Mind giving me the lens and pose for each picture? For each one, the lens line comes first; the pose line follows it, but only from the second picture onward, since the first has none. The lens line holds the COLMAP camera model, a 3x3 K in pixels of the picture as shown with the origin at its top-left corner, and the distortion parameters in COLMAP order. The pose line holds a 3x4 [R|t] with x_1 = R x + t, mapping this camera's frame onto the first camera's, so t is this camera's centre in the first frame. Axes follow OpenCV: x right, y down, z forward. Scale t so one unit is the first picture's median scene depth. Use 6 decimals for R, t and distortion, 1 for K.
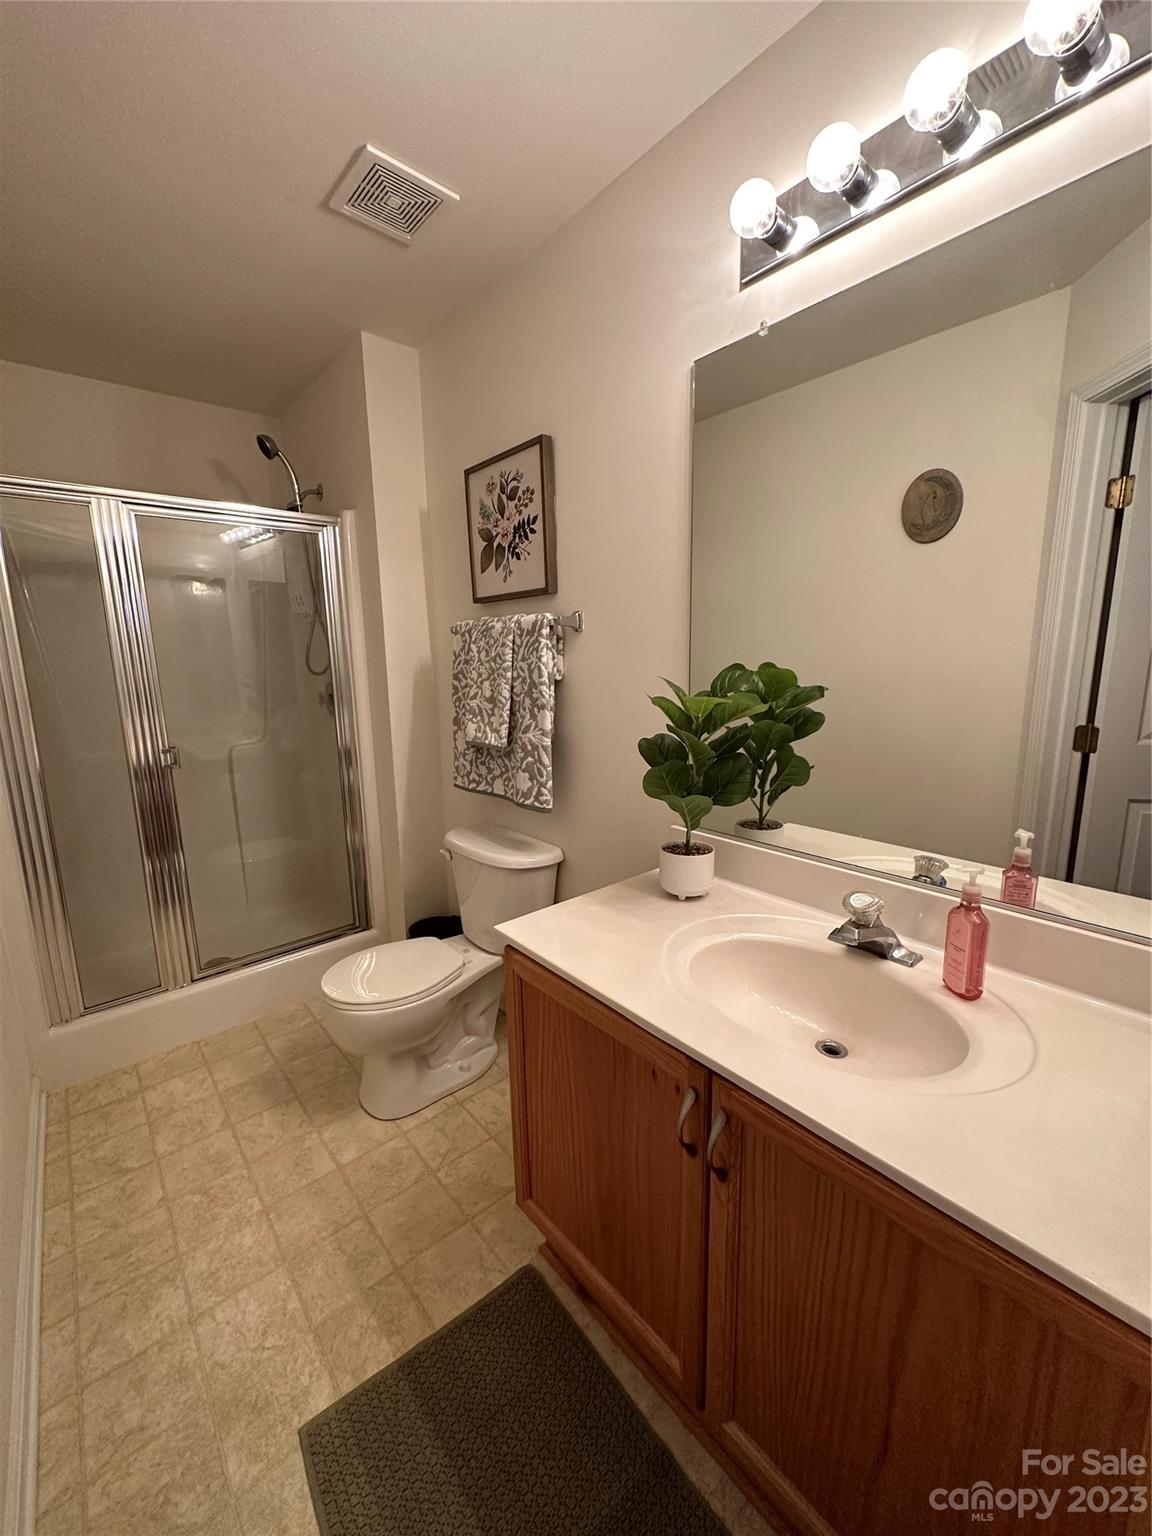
lens RADIAL K [[615.0, 0, 576.0], [0, 615.0, 768.0], [0, 0, 1]] dist [-0.003414, 0.000488]
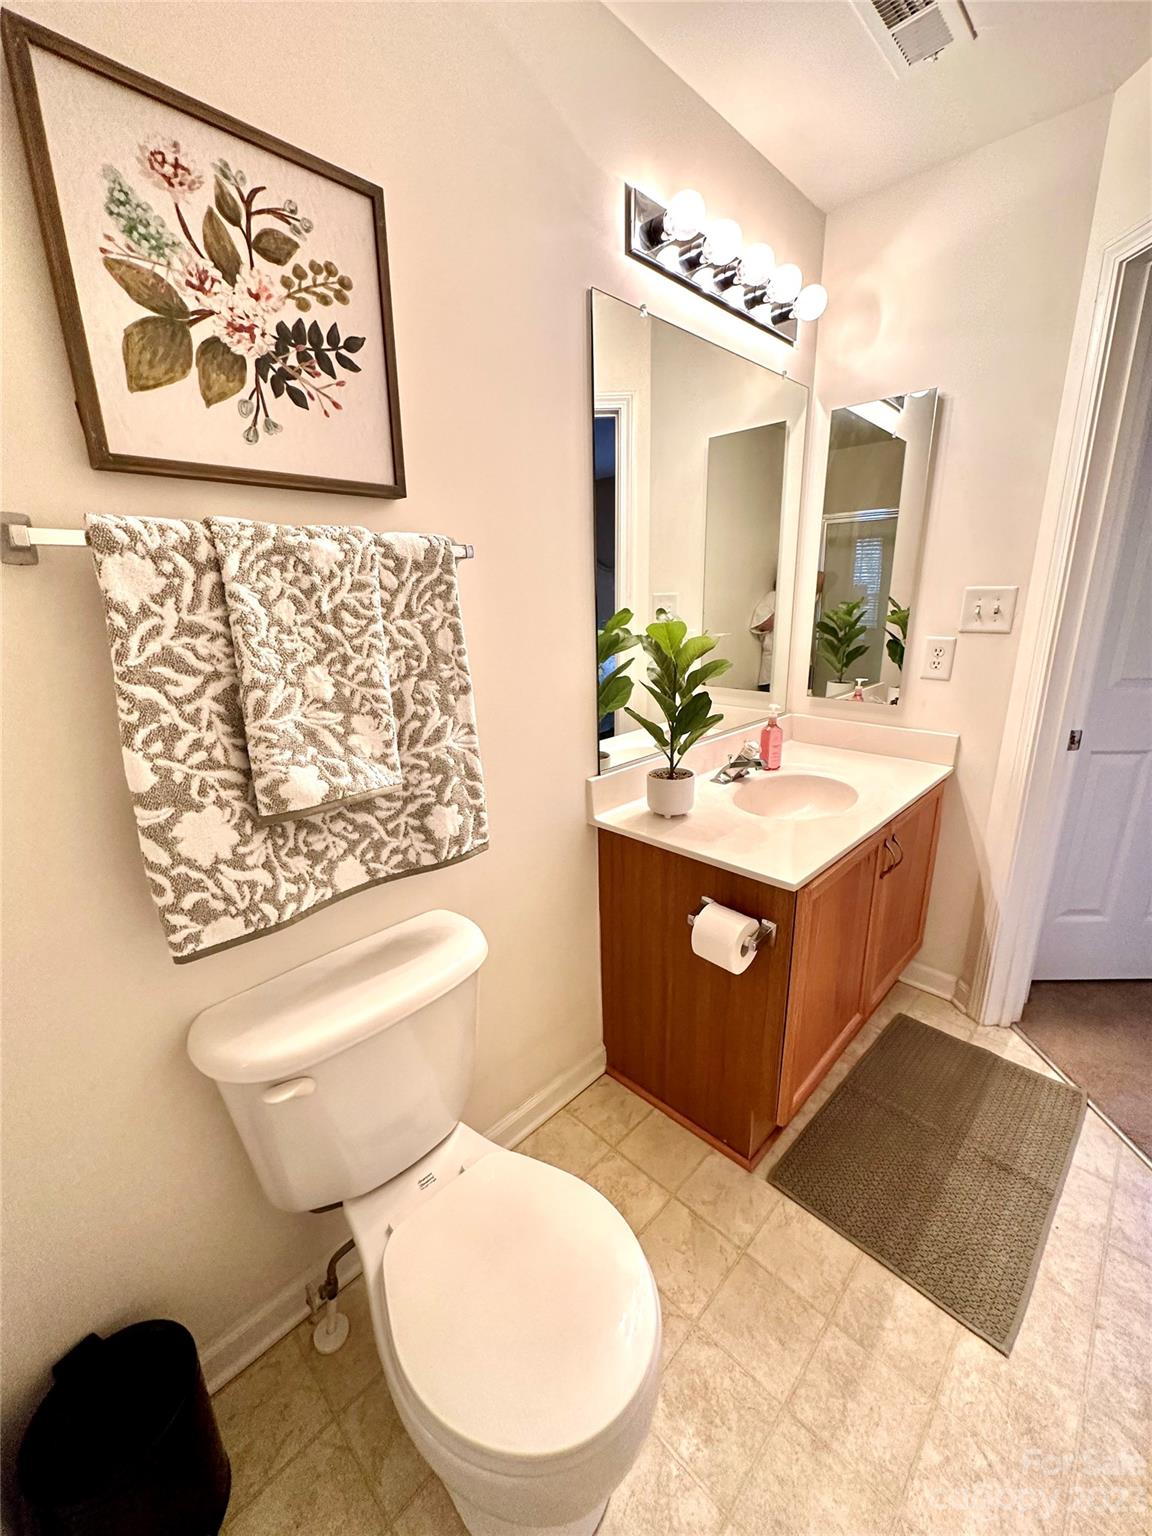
lens RADIAL K [[615.0, 0, 576.0], [0, 615.0, 768.0], [0, 0, 1]] dist [-0.003414, 0.000488]
pose [[-0.091045, -0.254590, 0.962754, -0.642001], [0.204190, 0.941456, 0.268268, -0.157676], [-0.974688, 0.221009, -0.033730, 0.865990]]
